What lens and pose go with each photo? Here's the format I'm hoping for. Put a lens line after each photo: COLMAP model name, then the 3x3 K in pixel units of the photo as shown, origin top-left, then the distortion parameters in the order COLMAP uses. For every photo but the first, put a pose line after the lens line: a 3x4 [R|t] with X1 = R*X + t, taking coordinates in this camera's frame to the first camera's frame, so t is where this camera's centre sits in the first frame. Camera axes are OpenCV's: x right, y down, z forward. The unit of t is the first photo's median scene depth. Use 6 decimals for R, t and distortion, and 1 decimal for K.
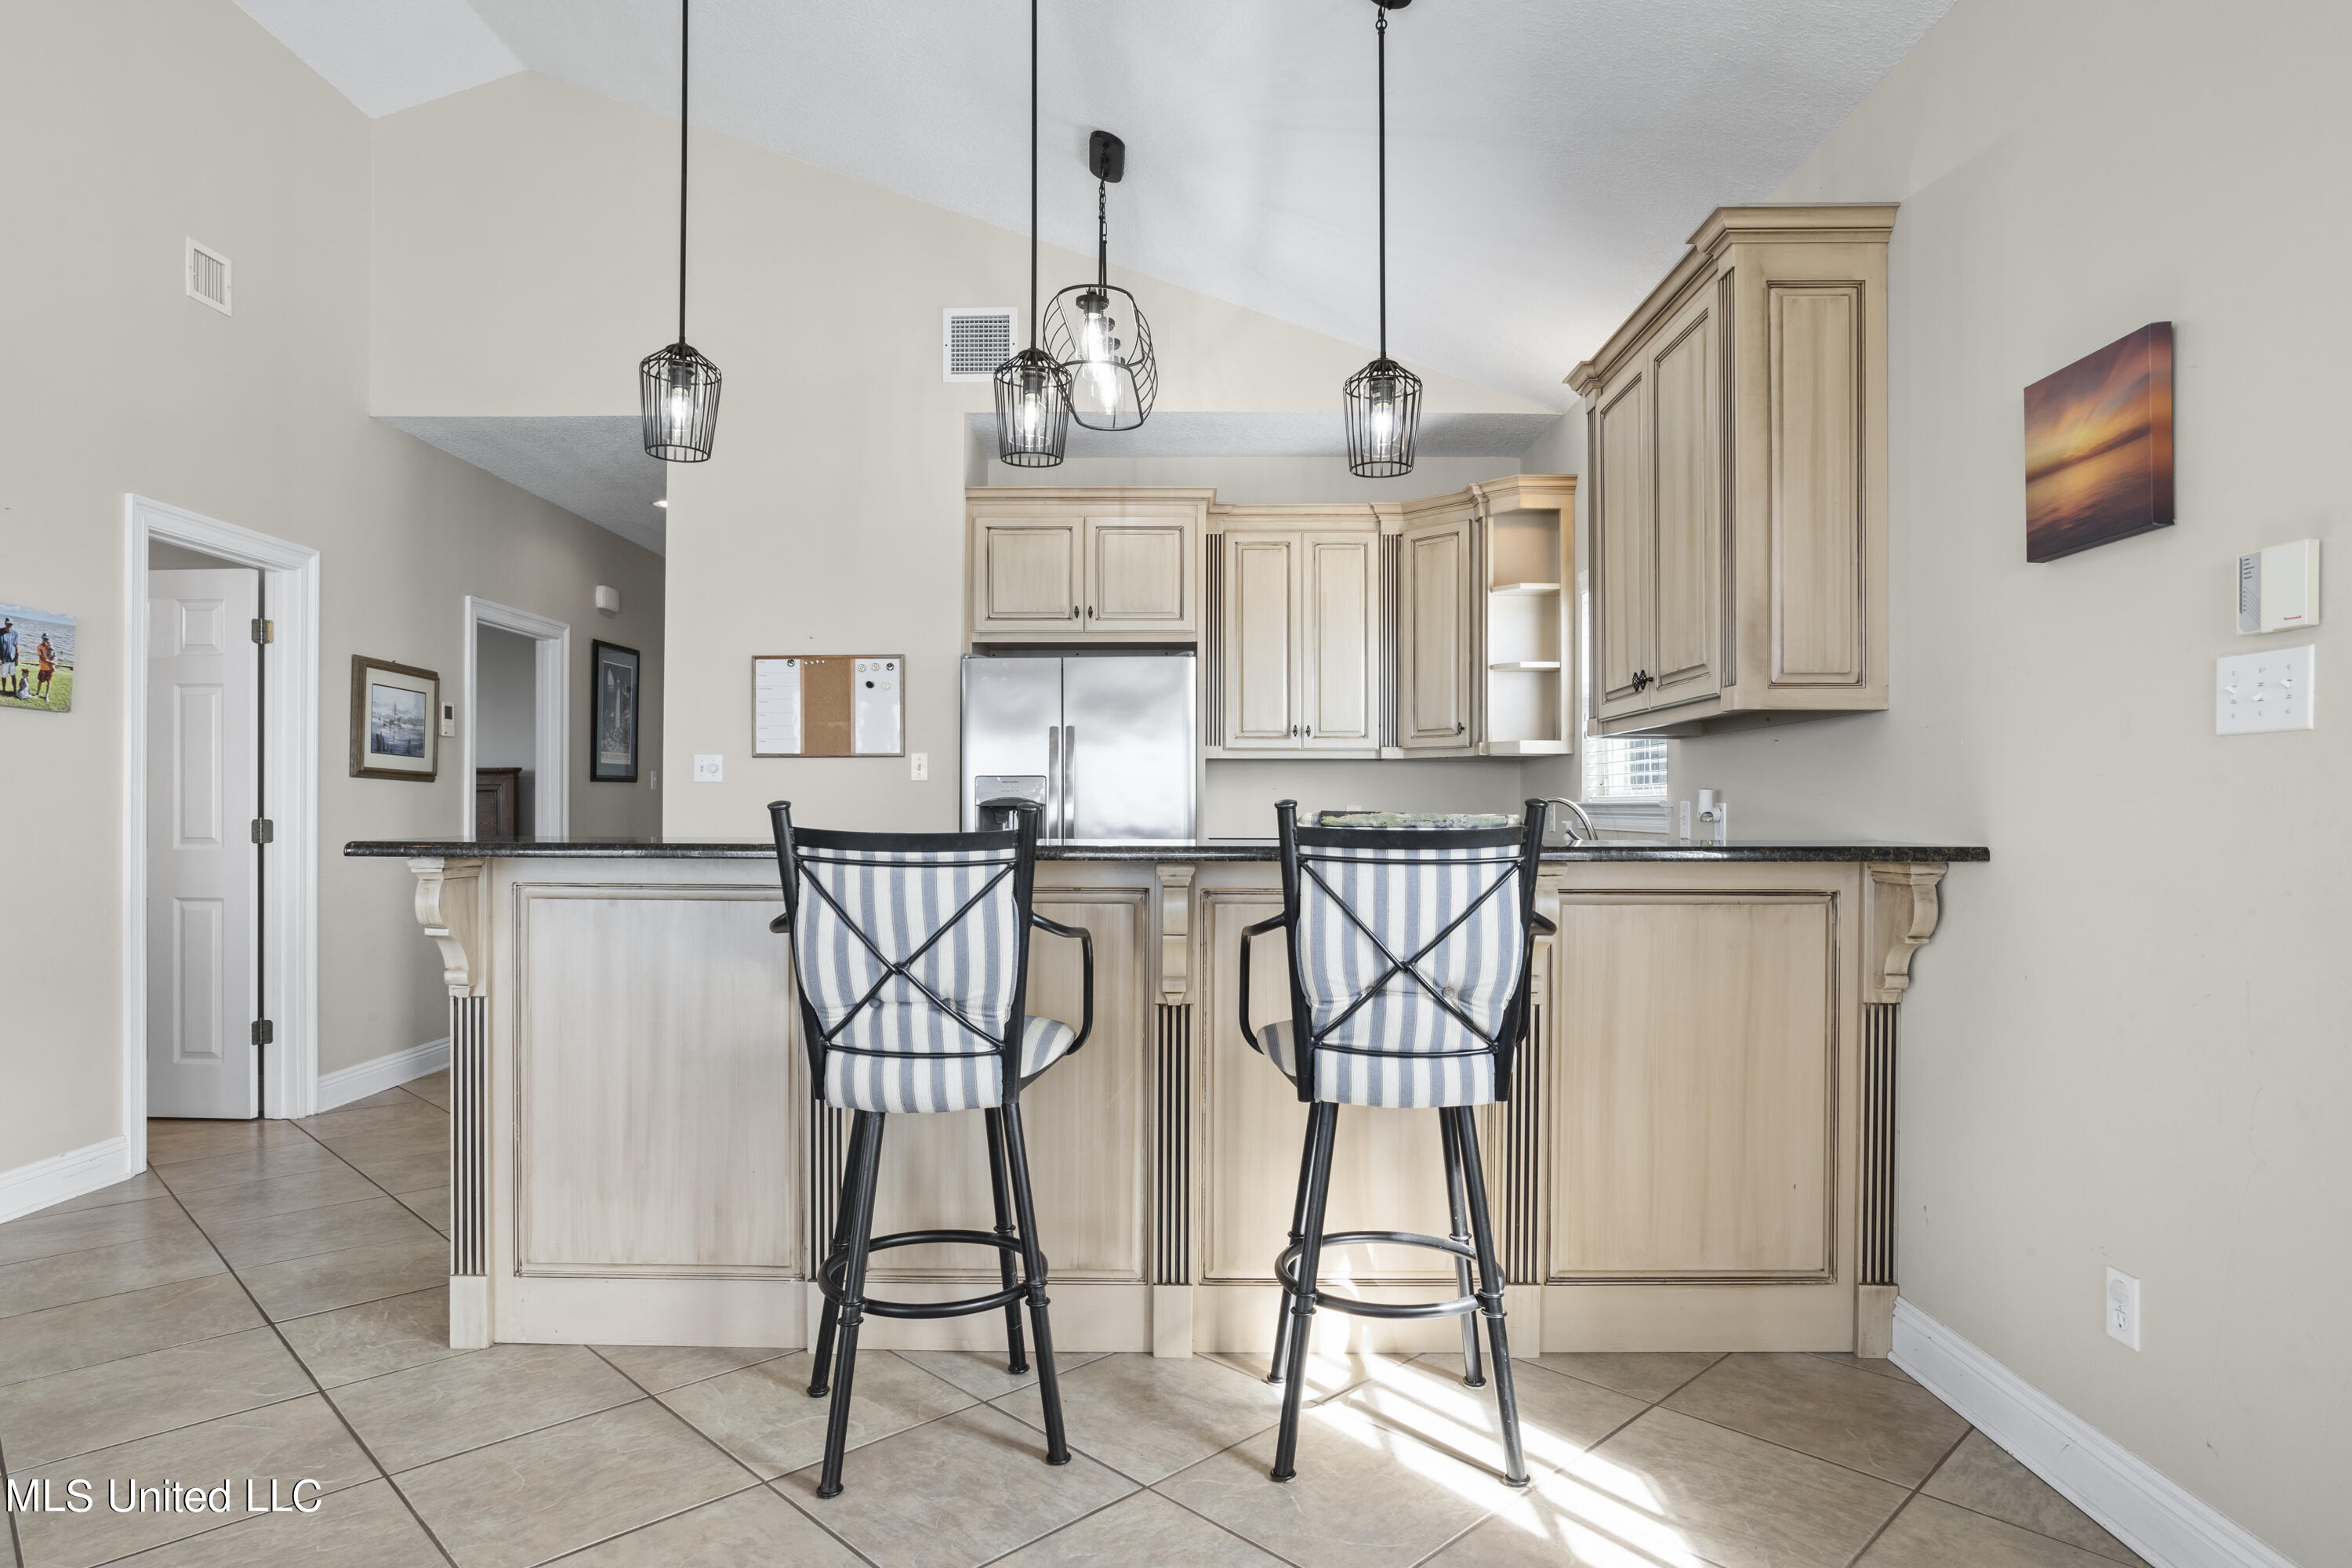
lens RADIAL K [[1334.1, 0, 1164.6], [0, 1334.1, 812.8], [0, 0, 1]] dist [-0.033244, 0.022931]
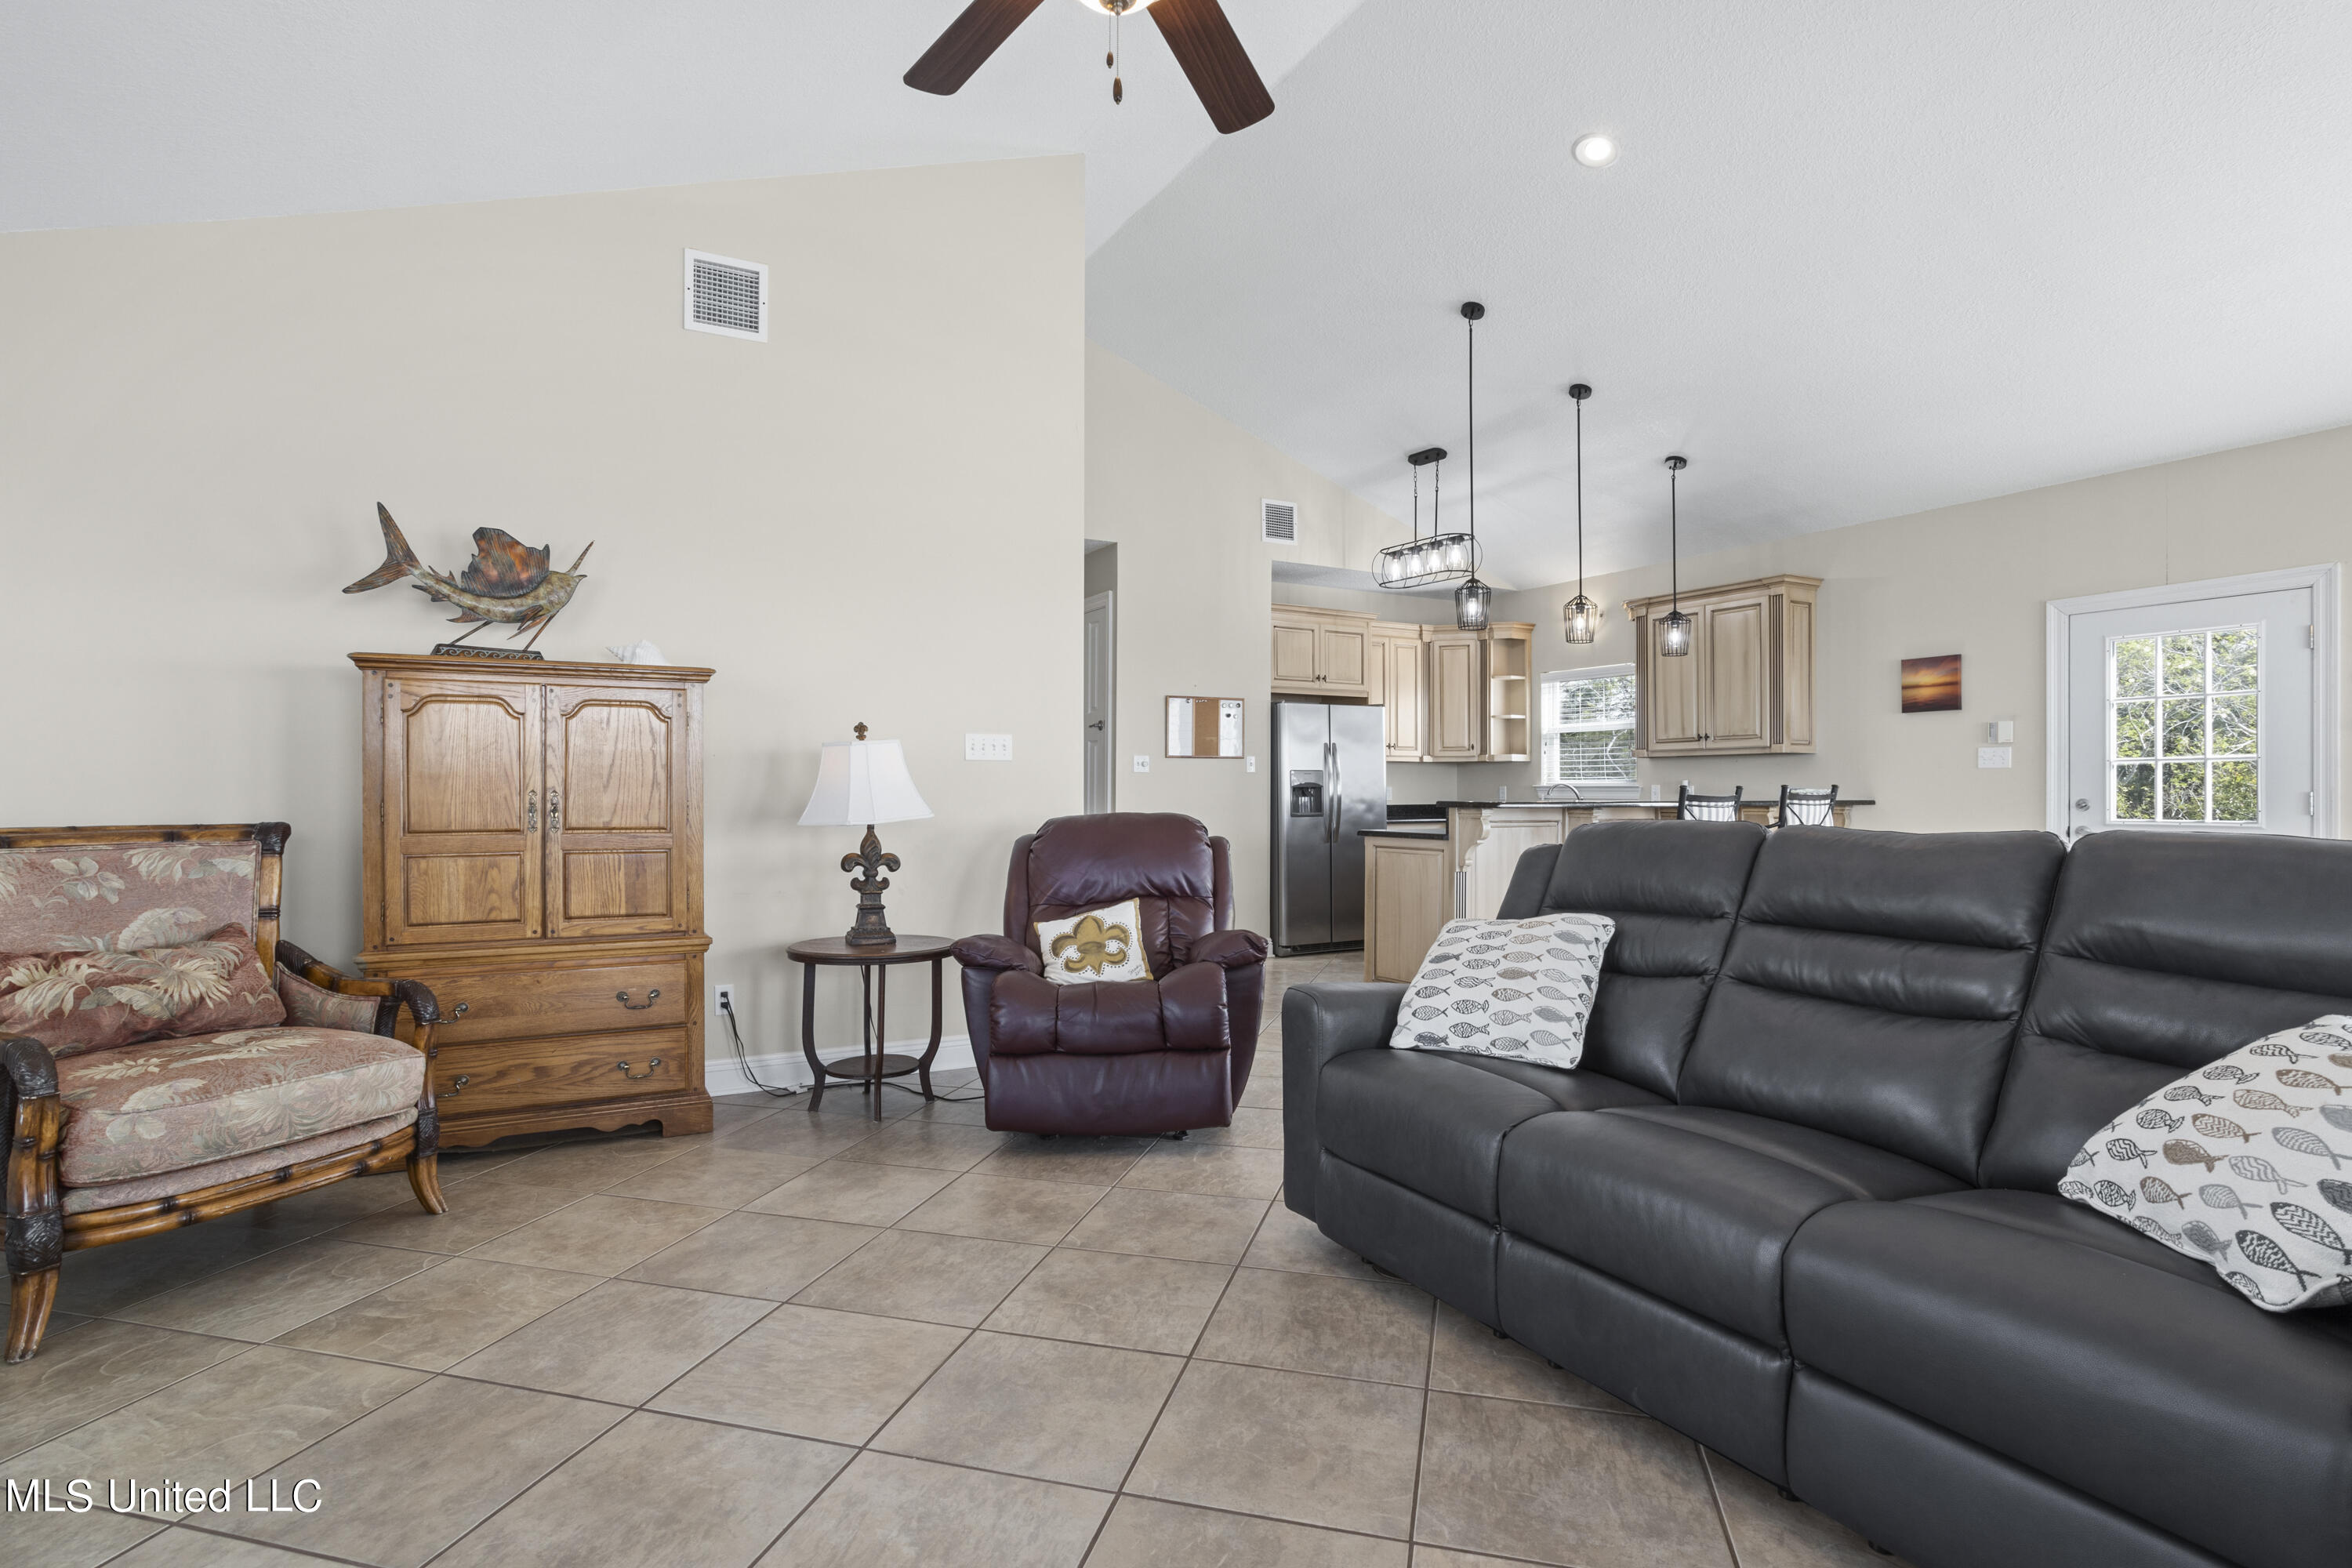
lens RADIAL K [[1149.6, 0, 1170.2], [0, 1149.6, 807.3], [0, 0, 1]] dist [-0.045547, 0.026830]
pose [[0.865076, -0.009187, 0.501556, -1.472782], [0.003154, 0.999912, 0.012875, 0.002033], [-0.501630, -0.009556, 0.865029, -0.334011]]
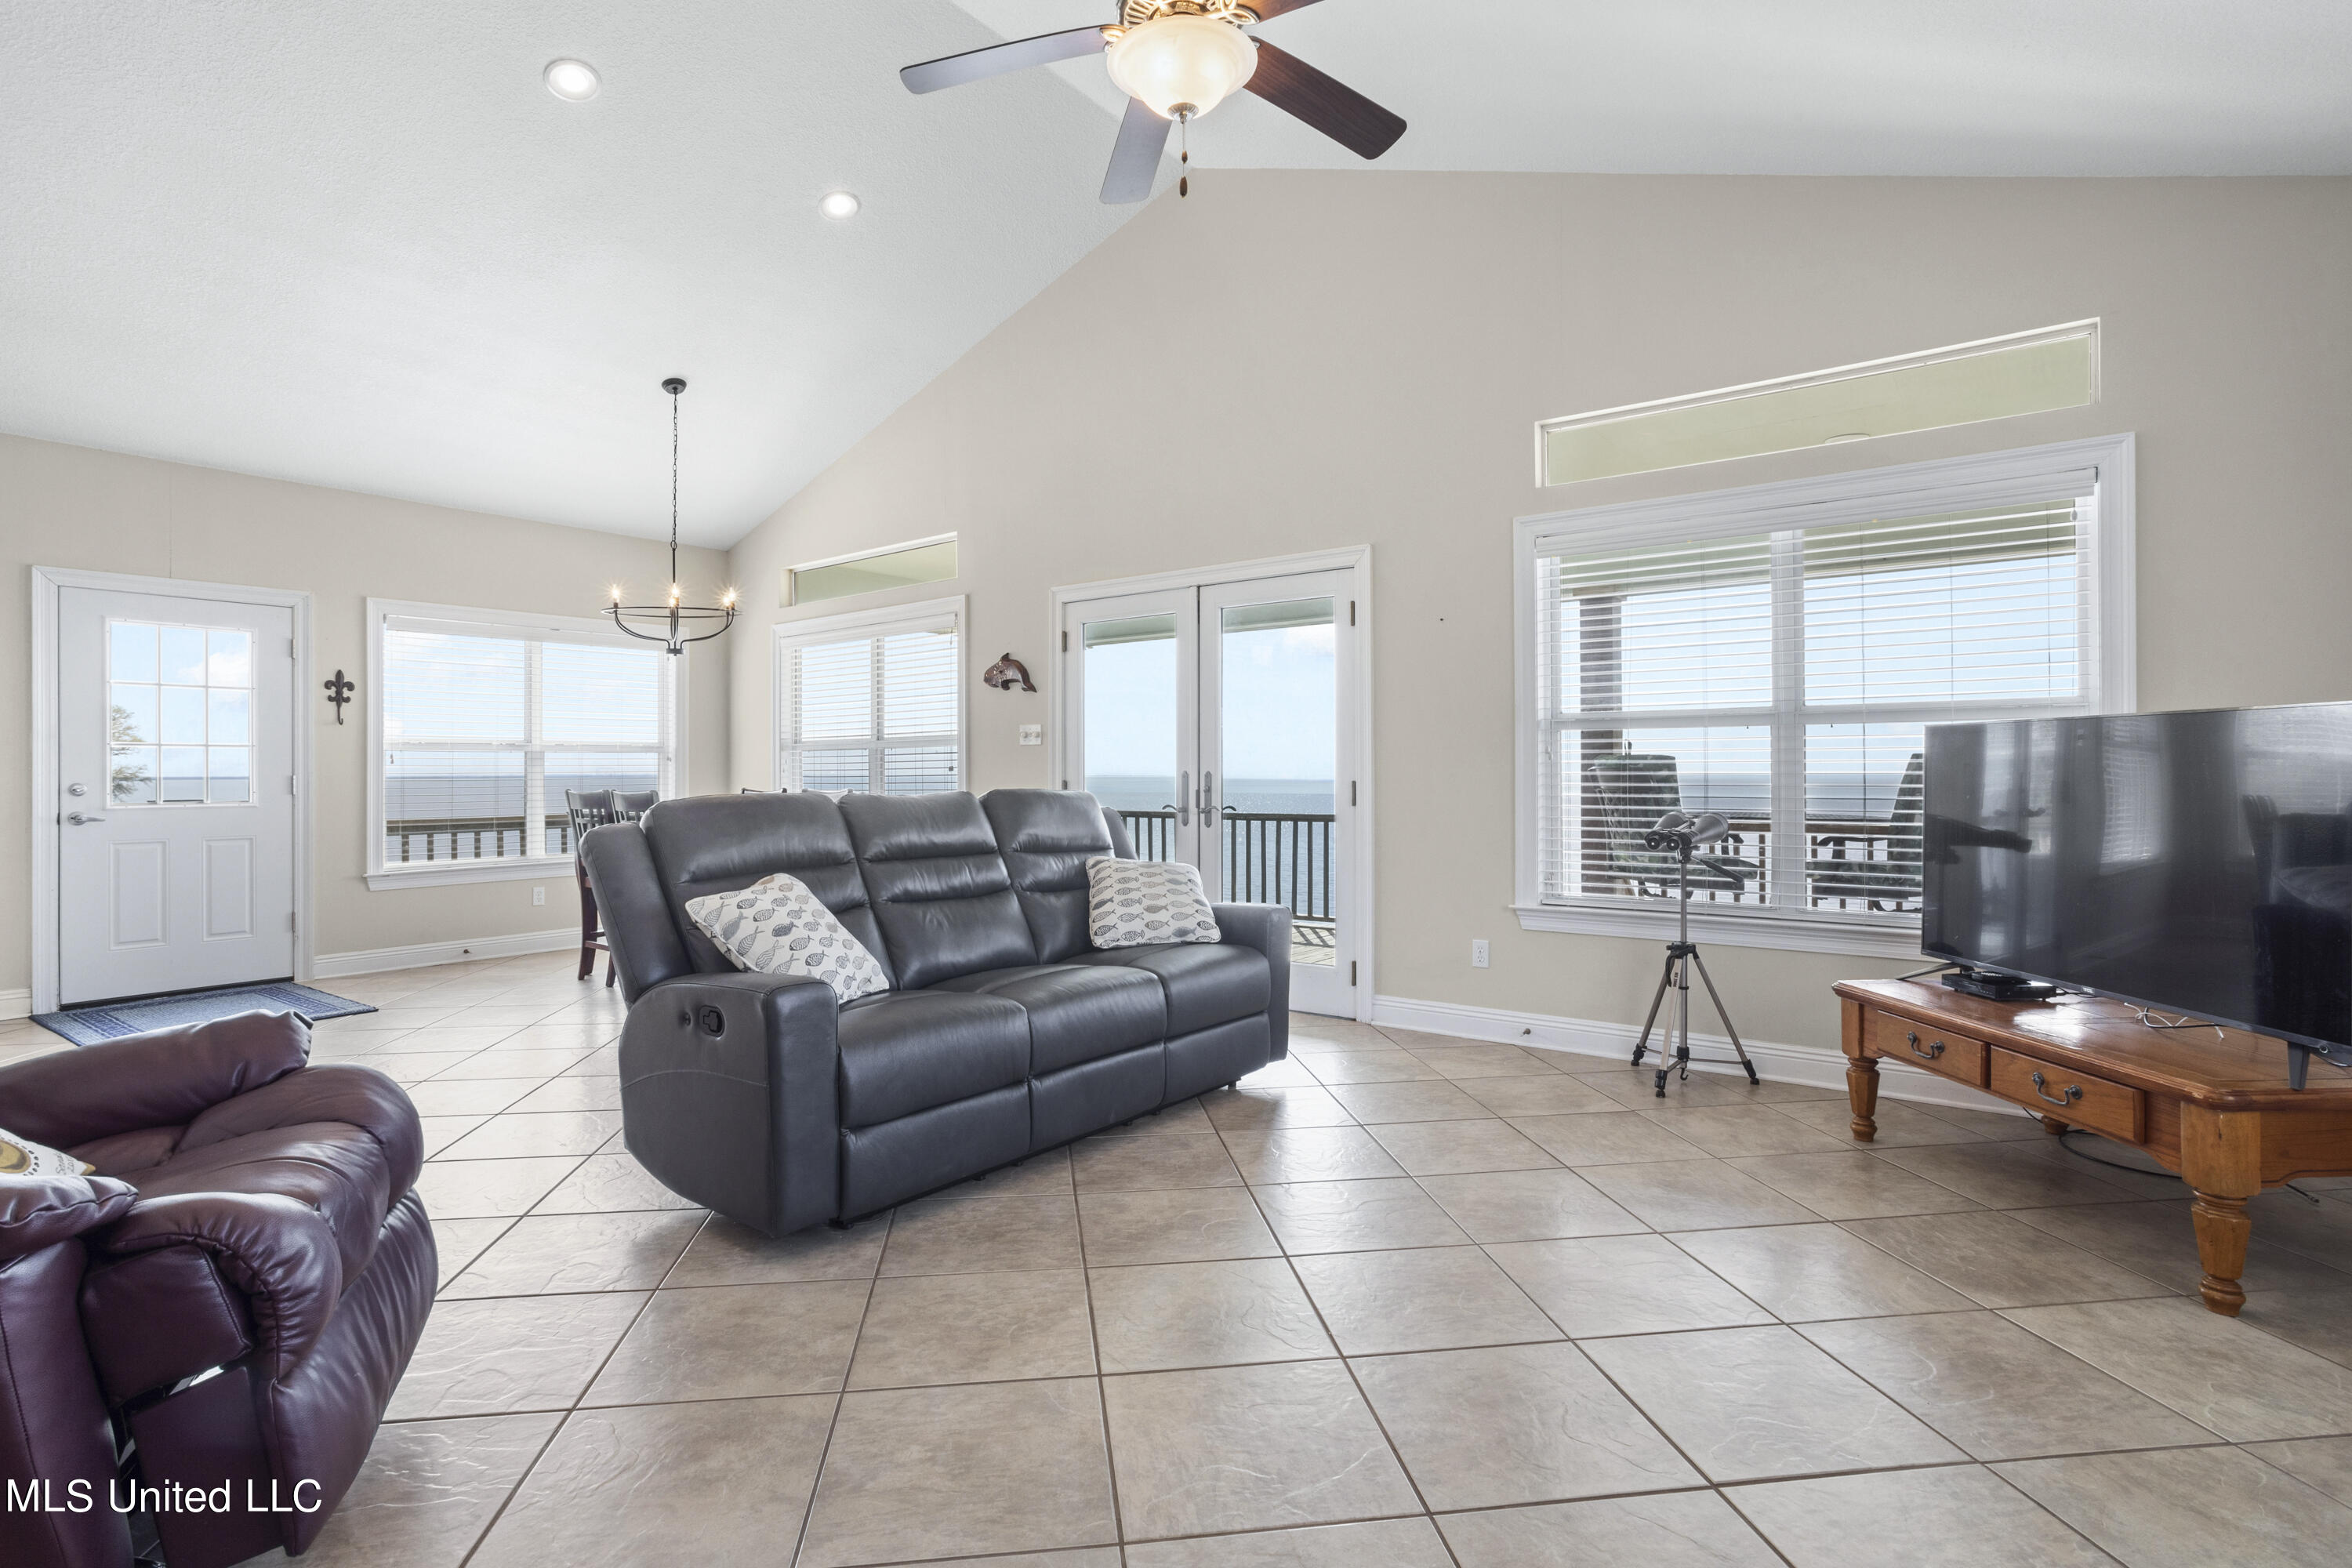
lens RADIAL K [[1149.6, 0, 1158.4], [0, 1149.6, 773.5], [0, 0, 1]] dist [-0.045547, 0.026830]
pose [[-0.792755, 0.000809, 0.609539, -1.618831], [0.003985, 0.999985, 0.003855, 0.002356], [-0.609527, 0.005485, -0.792746, 0.711778]]
